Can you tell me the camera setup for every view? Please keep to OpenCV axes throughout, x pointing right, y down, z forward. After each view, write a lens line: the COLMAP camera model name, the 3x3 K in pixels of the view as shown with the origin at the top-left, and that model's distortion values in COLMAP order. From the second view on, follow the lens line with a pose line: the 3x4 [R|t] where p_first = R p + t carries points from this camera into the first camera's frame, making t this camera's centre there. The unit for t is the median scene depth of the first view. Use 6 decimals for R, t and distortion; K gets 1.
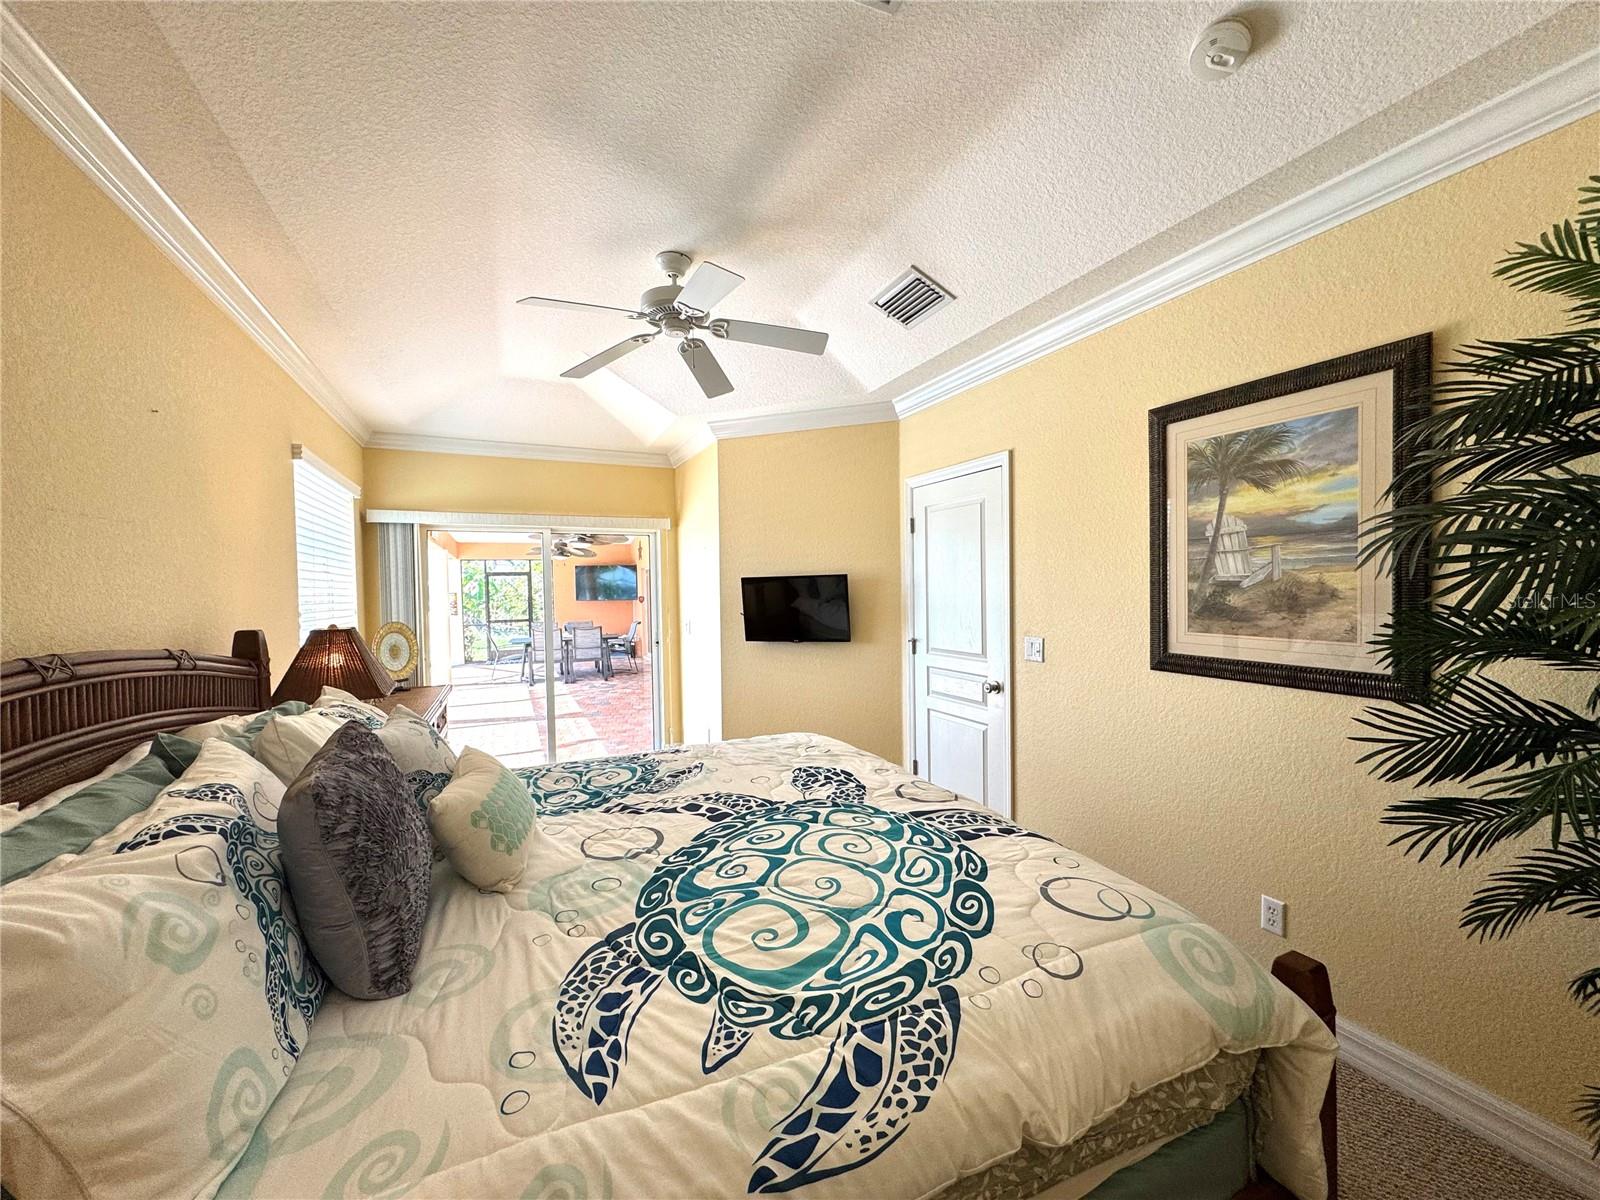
lens RADIAL K [[633.3, 0, 800.0], [0, 633.3, 600.0], [0, 0, 1]] dist [-0.001065, -0.000124]
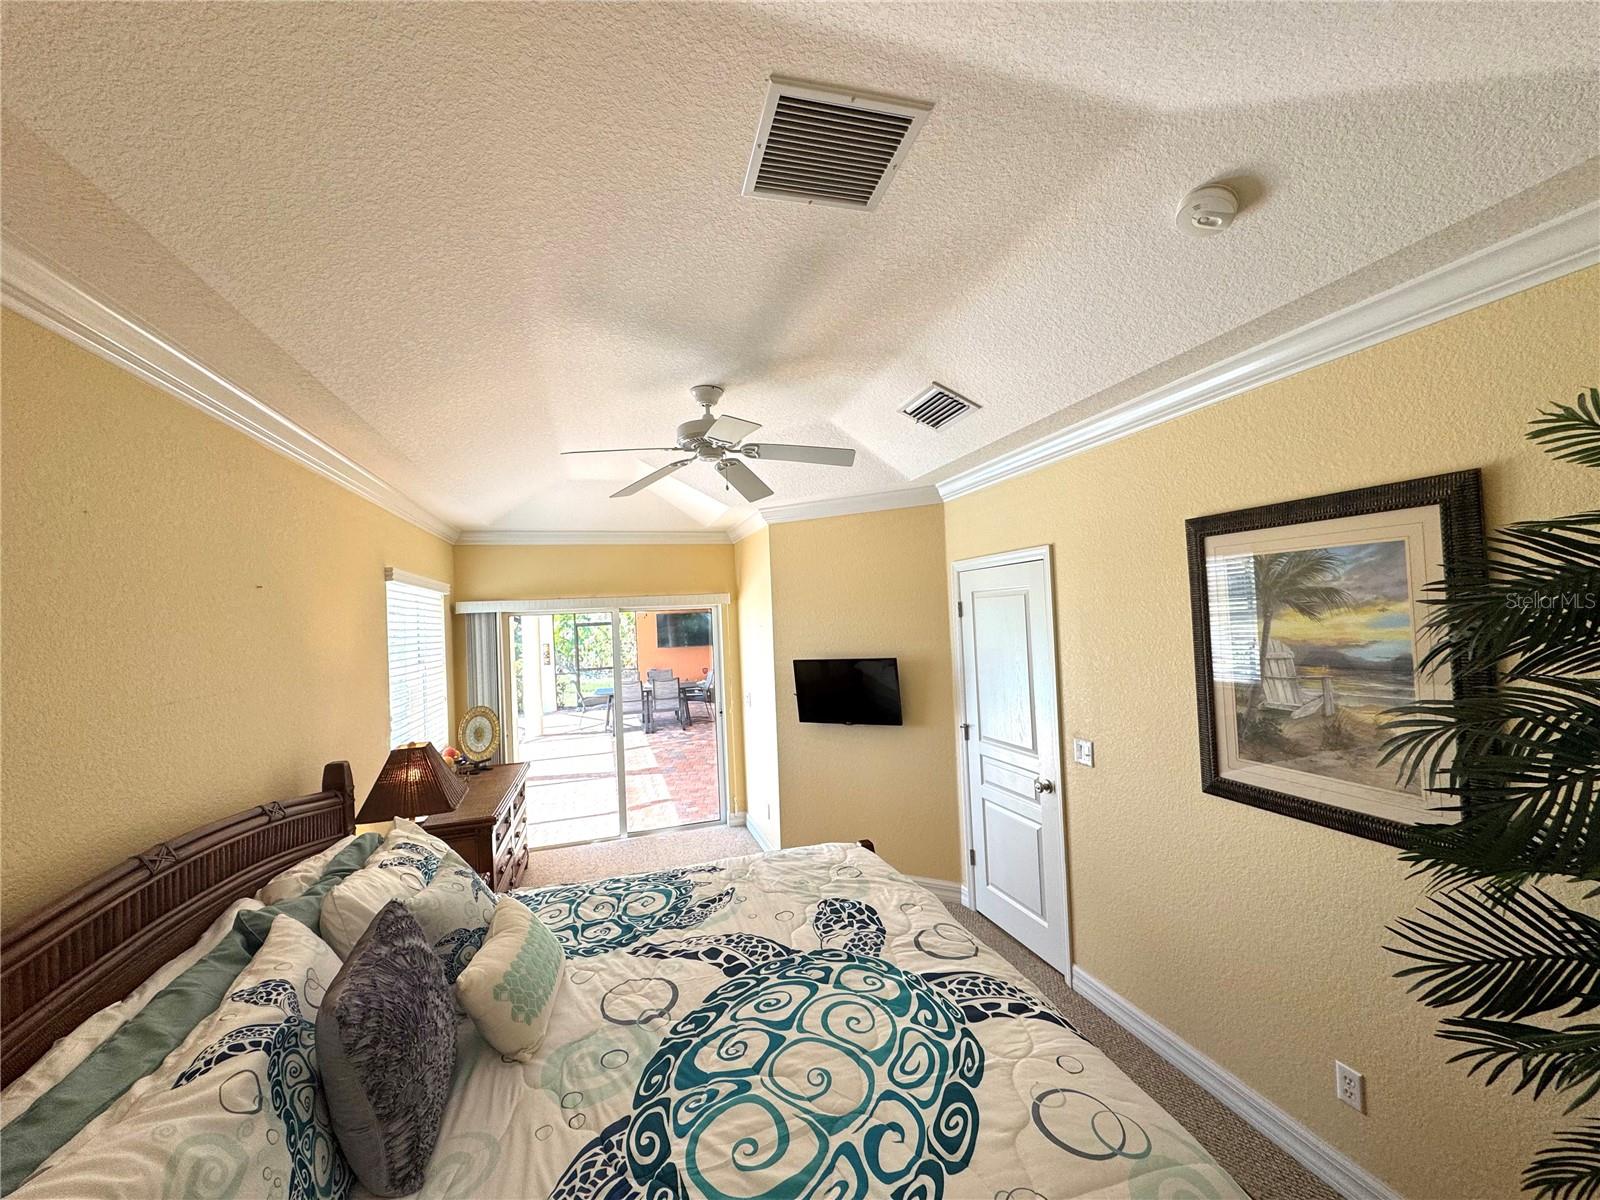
lens RADIAL K [[633.3, 0, 800.0], [0, 633.3, 600.0], [0, 0, 1]] dist [-0.001065, -0.000124]
pose [[0.991117, -0.030294, -0.129494, 0.117532], [0.024621, 0.998675, -0.045191, -0.189942], [0.130691, 0.041601, 0.990550, -0.027772]]
